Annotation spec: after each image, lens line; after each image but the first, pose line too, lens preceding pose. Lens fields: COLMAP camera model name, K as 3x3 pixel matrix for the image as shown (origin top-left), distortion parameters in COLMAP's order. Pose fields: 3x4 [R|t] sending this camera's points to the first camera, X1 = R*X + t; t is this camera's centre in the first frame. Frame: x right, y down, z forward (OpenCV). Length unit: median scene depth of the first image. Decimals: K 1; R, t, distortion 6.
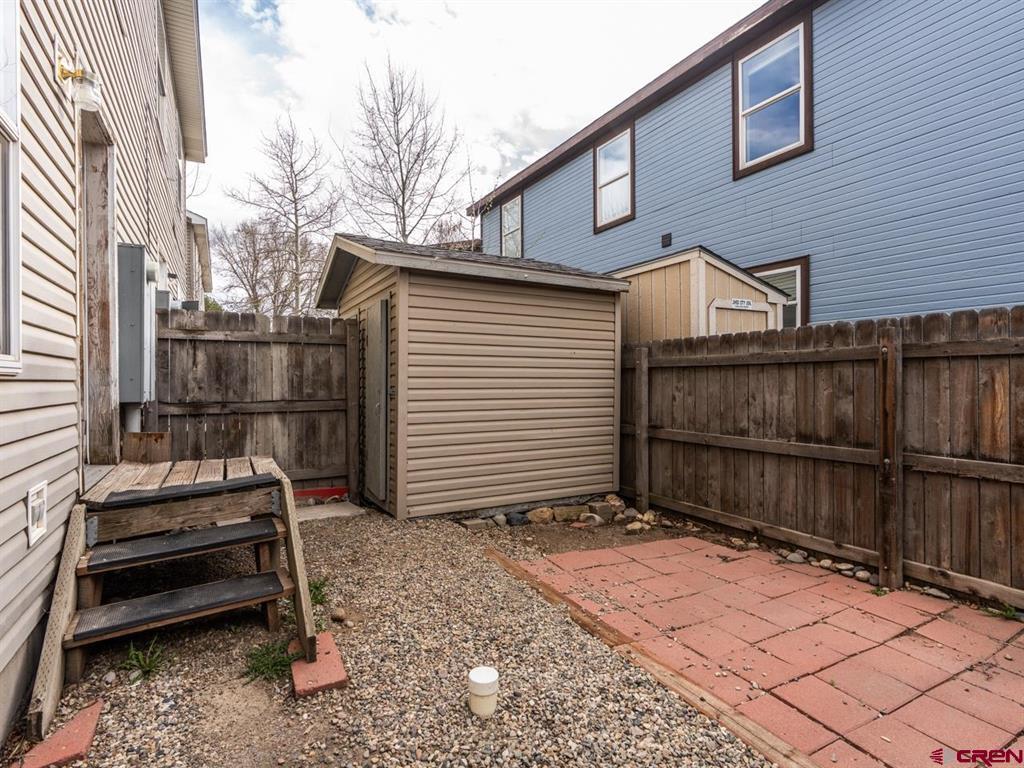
lens RADIAL K [[524.8, 0, 512.5], [0, 524.8, 372.3], [0, 0, 1]] dist [-0.002744, 0.001947]
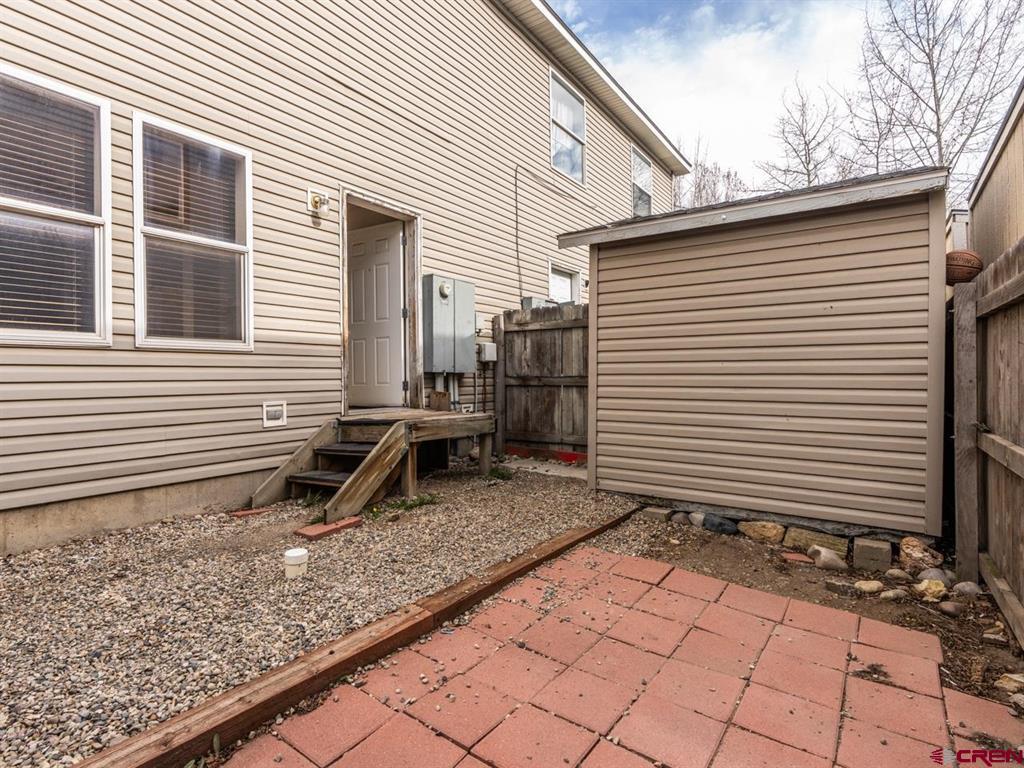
lens RADIAL K [[524.8, 0, 512.5], [0, 524.8, 372.3], [0, 0, 1]] dist [-0.002744, 0.001947]
pose [[0.428641, -0.003881, -0.903466, 0.607079], [0.017674, 0.999835, 0.004090, 0.039922], [0.903302, -0.017721, 0.428639, 0.383803]]
